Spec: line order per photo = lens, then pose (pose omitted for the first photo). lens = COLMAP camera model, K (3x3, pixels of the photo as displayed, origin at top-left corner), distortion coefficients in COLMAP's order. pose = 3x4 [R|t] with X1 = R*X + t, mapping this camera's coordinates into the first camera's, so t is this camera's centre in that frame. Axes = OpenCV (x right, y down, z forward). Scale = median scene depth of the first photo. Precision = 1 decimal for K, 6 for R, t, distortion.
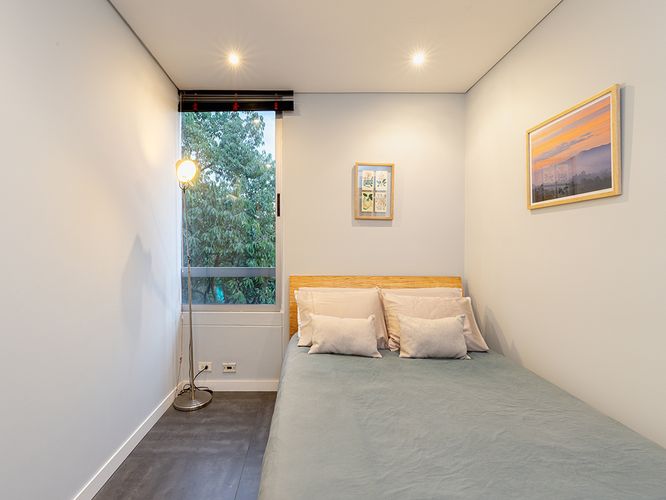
lens RADIAL K [[296.3, 0, 331.1], [0, 296.3, 249.1], [0, 0, 1]] dist [0.002420, -0.000369]
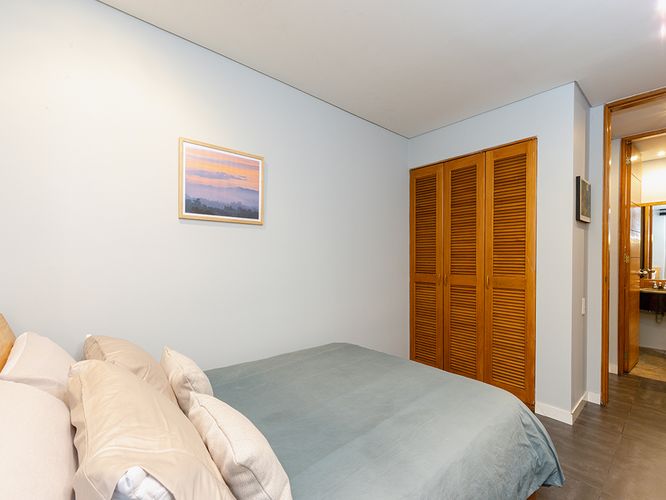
lens RADIAL K [[296.3, 0, 329.4], [0, 296.3, 254.1], [0, 0, 1]] dist [0.002420, -0.000369]
pose [[-0.545638, 0.010022, 0.837961, -0.435032], [0.000289, 0.999931, -0.011771, -0.002226], [-0.838021, -0.006180, -0.545603, 1.155069]]
